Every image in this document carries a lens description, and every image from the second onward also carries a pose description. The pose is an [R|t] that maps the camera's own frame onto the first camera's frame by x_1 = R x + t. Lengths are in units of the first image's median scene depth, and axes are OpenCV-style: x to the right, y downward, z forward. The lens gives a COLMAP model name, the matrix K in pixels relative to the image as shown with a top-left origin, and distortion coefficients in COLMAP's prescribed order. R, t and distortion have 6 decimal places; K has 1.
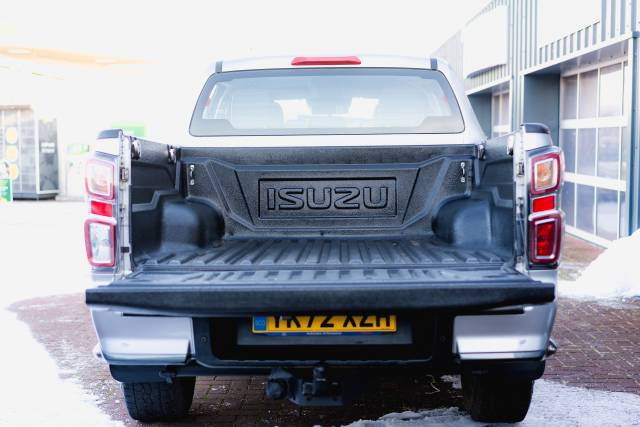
lens RADIAL K [[970.6, 0, 319.0], [0, 970.6, 213.7], [0, 0, 1]] dist [-0.010088, 0.000000]
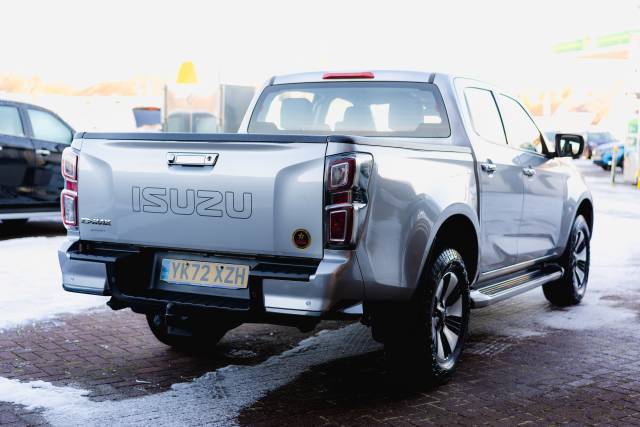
lens RADIAL K [[970.6, 0, 320.8], [0, 970.6, 212.9], [0, 0, 1]] dist [-0.010088, 0.000000]
pose [[0.893907, 0.058609, -0.444403, 0.755986], [-0.053045, 0.998280, 0.024956, -0.020842], [0.445102, 0.001265, 0.895479, -0.149246]]
